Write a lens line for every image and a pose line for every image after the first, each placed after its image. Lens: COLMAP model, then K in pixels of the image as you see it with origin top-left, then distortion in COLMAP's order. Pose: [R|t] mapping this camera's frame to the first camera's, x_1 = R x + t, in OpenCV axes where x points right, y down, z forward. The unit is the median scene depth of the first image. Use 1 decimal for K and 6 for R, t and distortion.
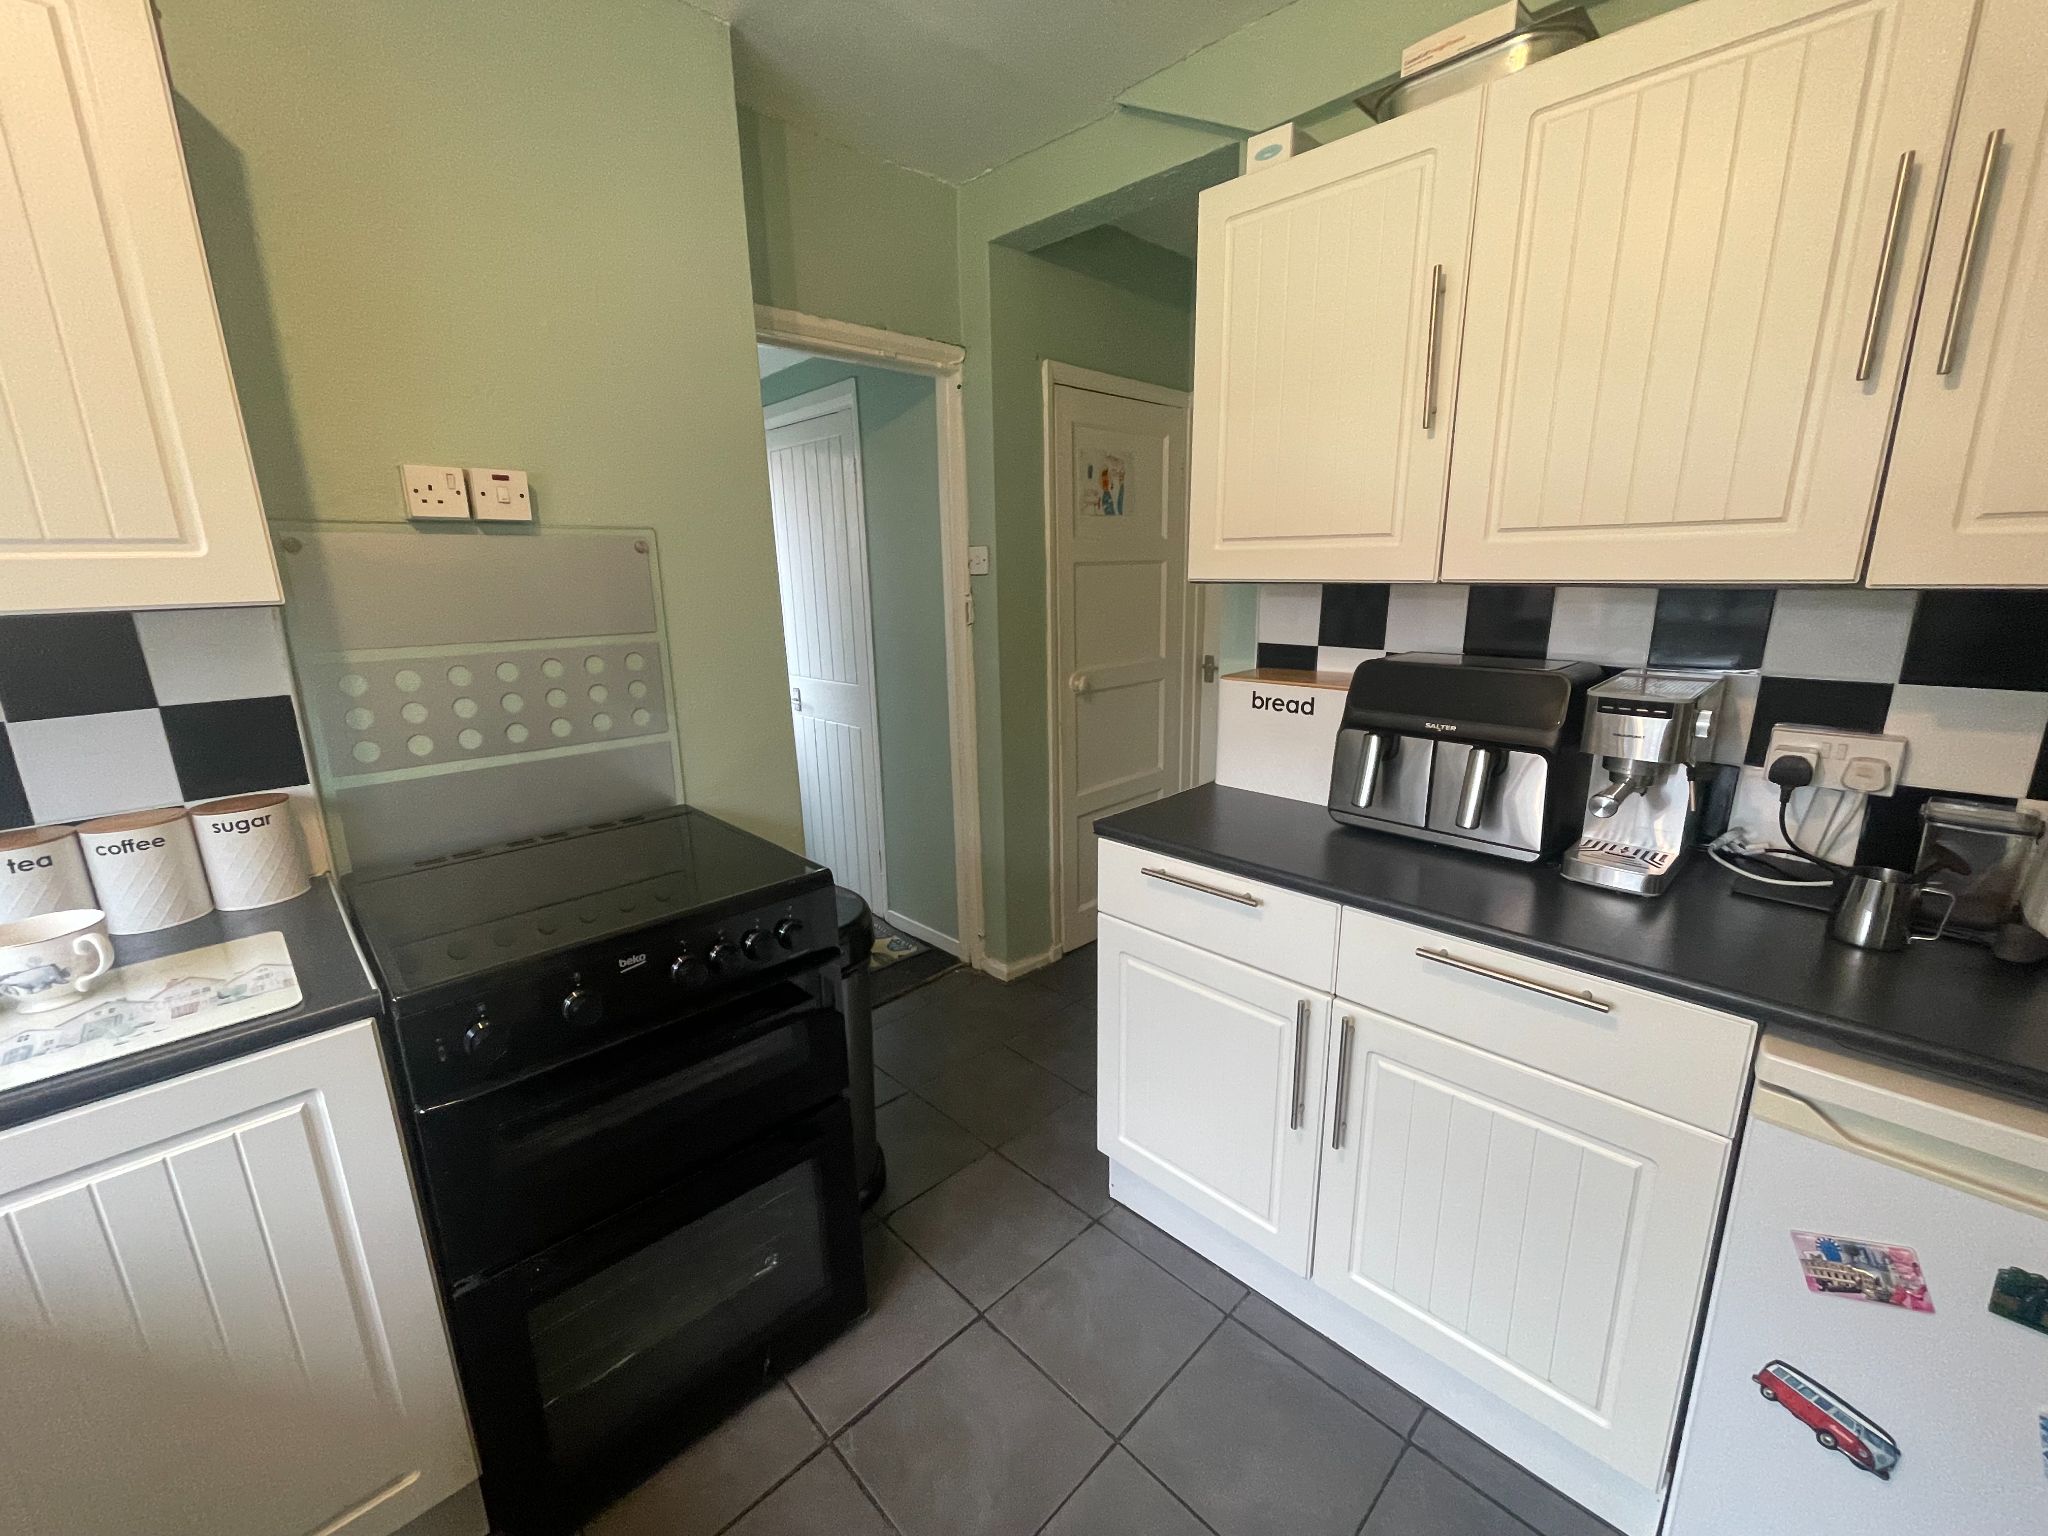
lens RADIAL K [[832.1, 0, 1023.0], [0, 832.1, 761.5], [0, 0, 1]] dist [-0.003317, 0.000824]
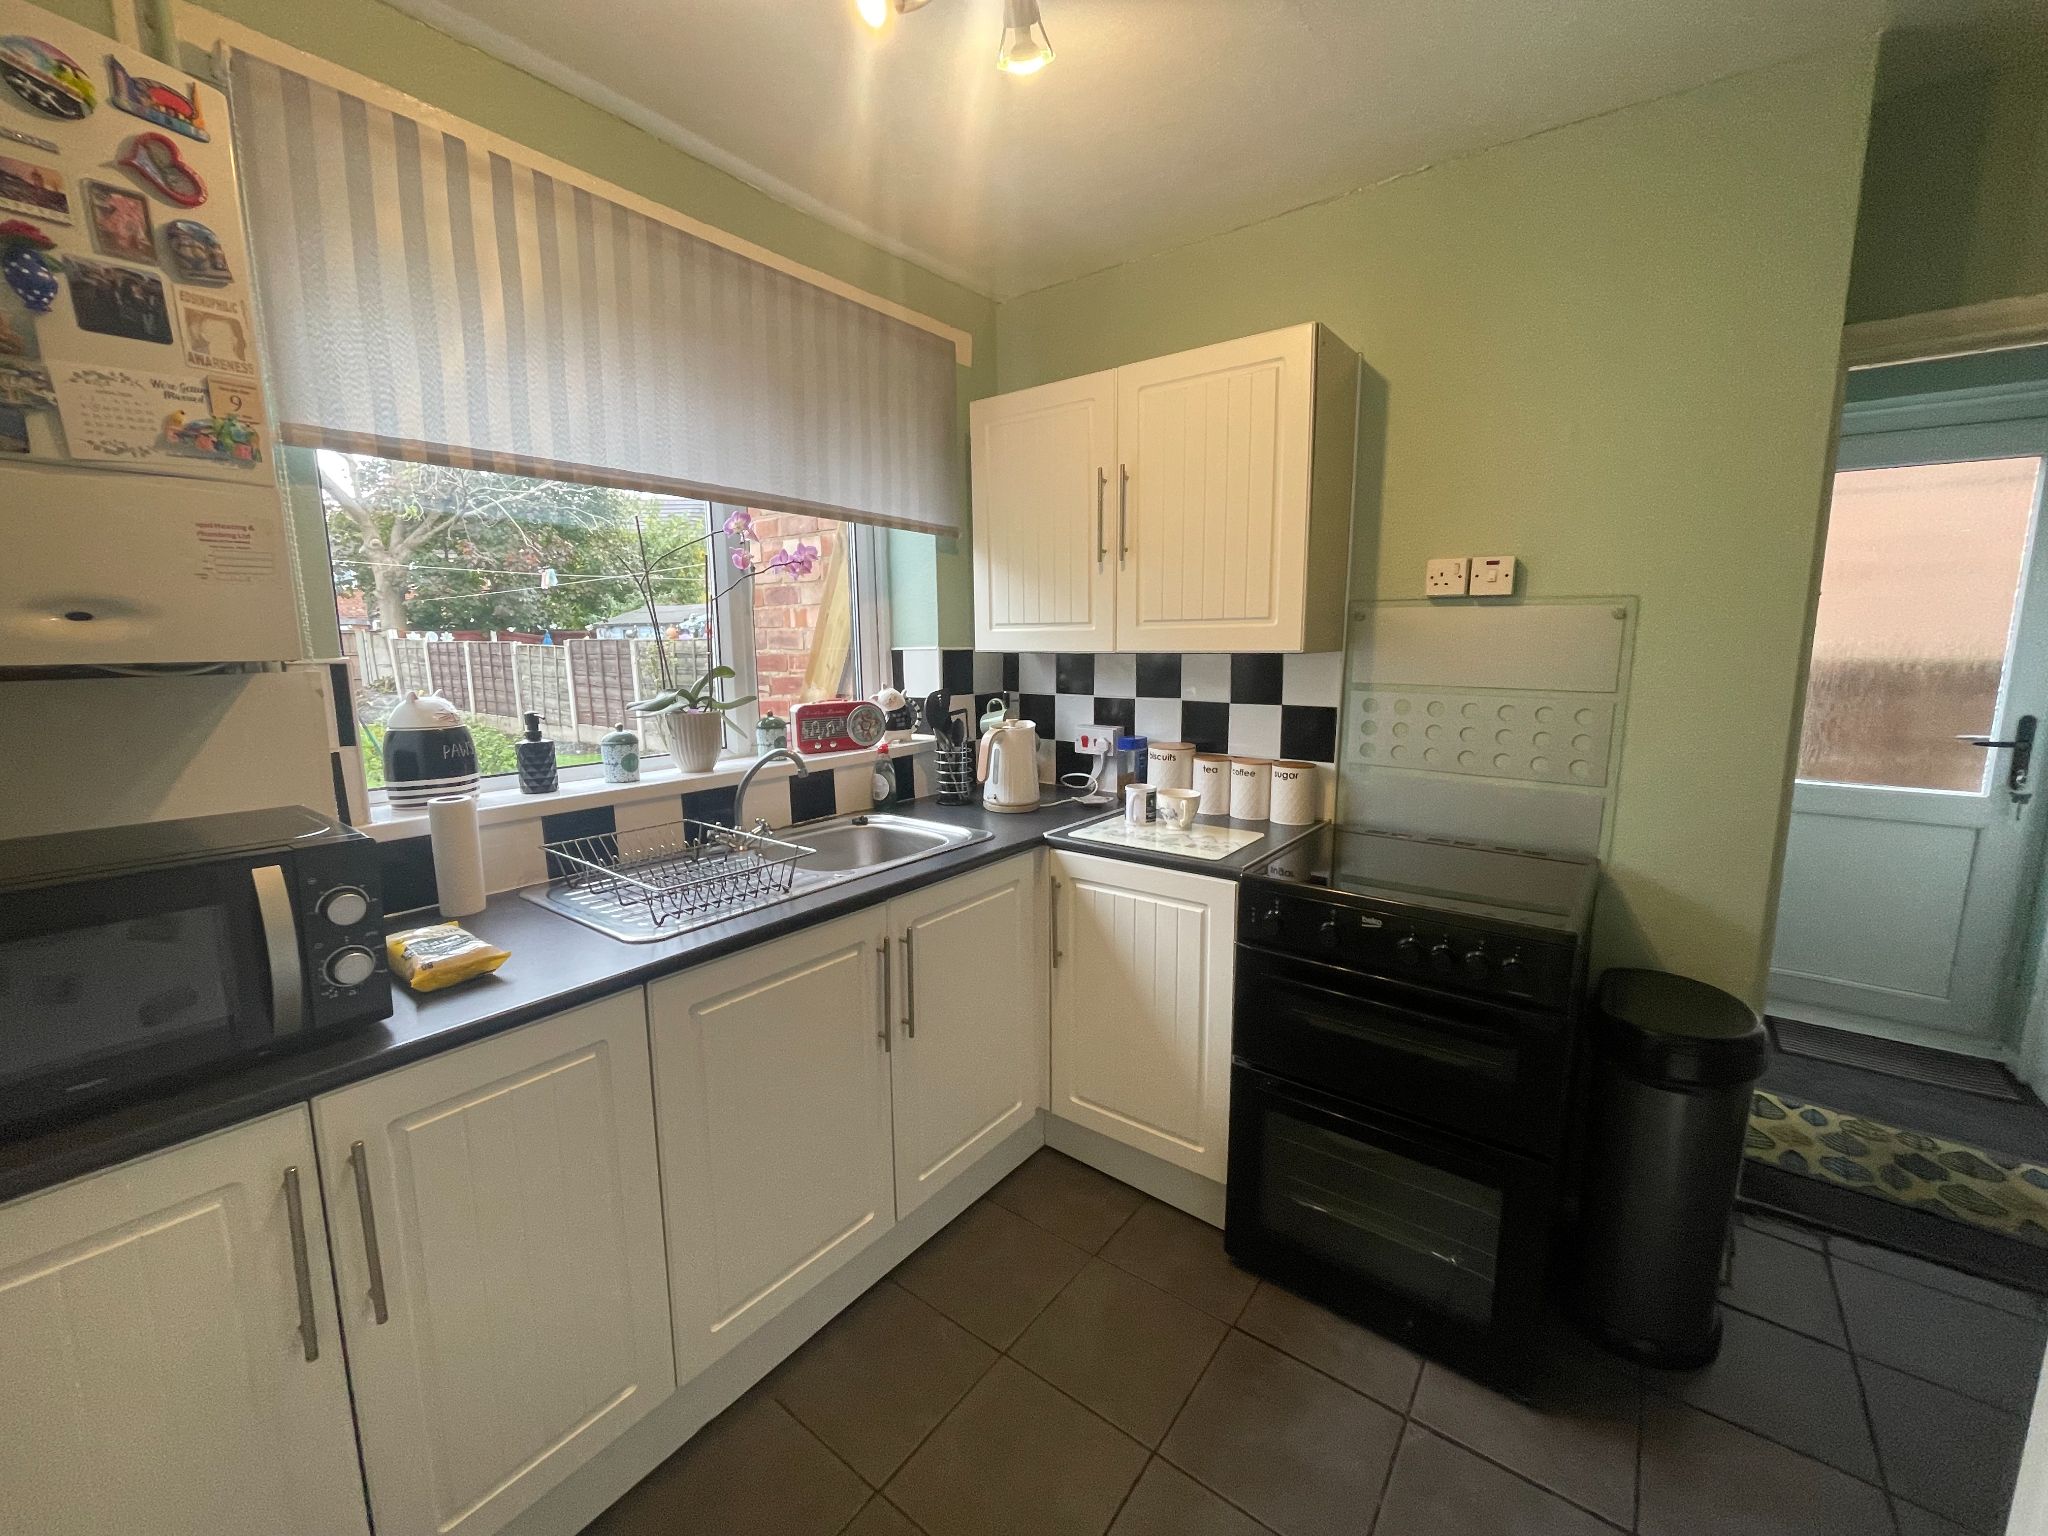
lens RADIAL K [[832.1, 0, 1028.6], [0, 832.1, 764.2], [0, 0, 1]] dist [-0.003317, 0.000824]
pose [[0.151052, 0.168715, -0.974022, 0.636477], [-0.224113, 0.965516, 0.132485, -0.053778], [0.962786, 0.198279, 0.183655, 0.143465]]
